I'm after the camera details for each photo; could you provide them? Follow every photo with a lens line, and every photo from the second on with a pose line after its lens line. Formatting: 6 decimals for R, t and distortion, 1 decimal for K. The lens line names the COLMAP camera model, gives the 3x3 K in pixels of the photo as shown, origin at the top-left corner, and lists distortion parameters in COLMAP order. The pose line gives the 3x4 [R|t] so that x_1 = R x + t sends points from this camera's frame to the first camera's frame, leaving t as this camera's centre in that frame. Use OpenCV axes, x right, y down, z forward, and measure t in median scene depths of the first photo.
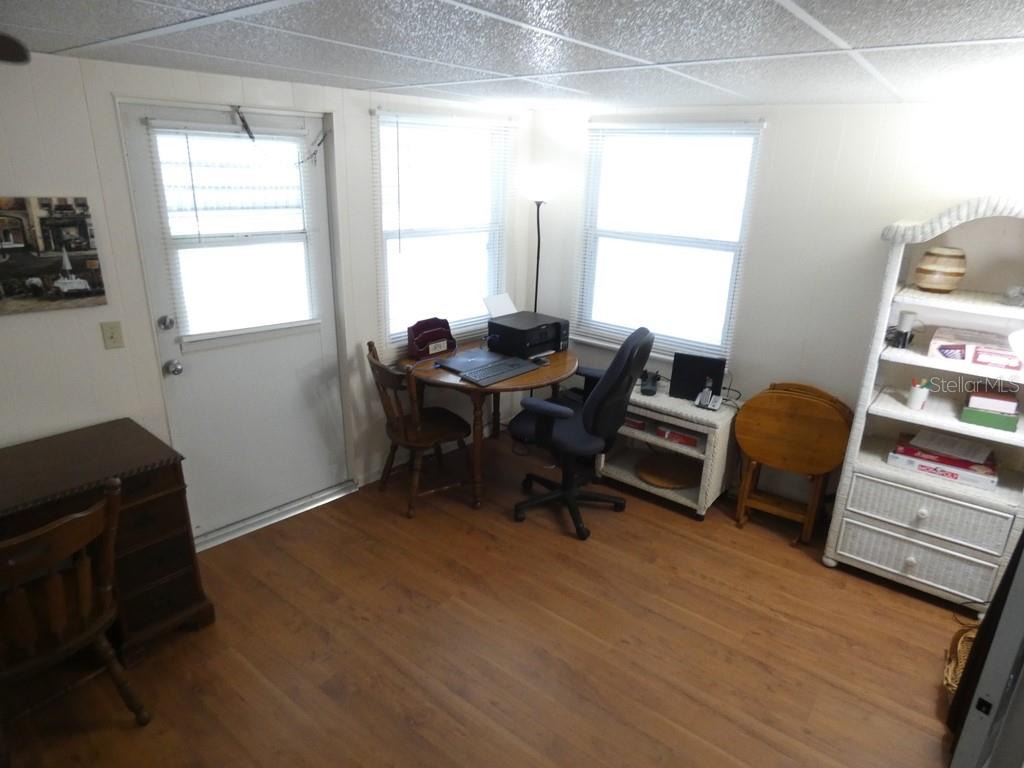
lens RADIAL K [[614.4, 0, 520.7], [0, 614.4, 384.3], [0, 0, 1]] dist [0.009179, -0.004196]
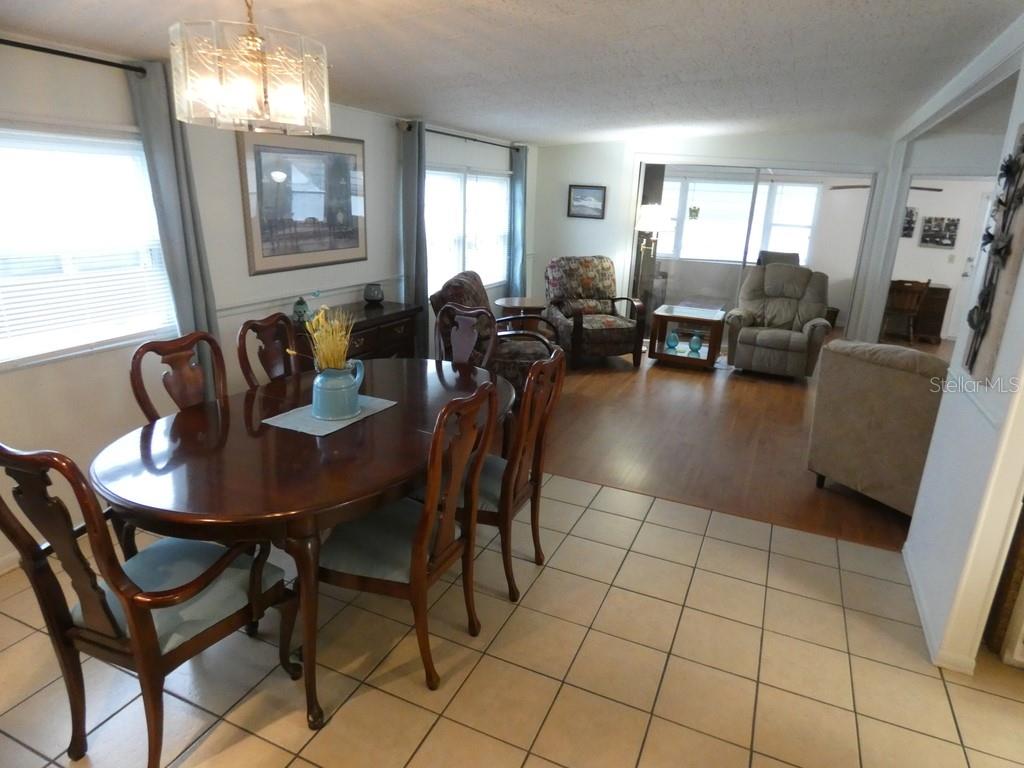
lens RADIAL K [[614.4, 0, 548.6], [0, 614.4, 384.9], [0, 0, 1]] dist [0.009179, -0.004196]
pose [[0.255910, 0.260768, -0.930865, 1.794389], [-0.344289, 0.924376, 0.164300, 0.654517], [0.903314, 0.278441, 0.326337, -1.631808]]
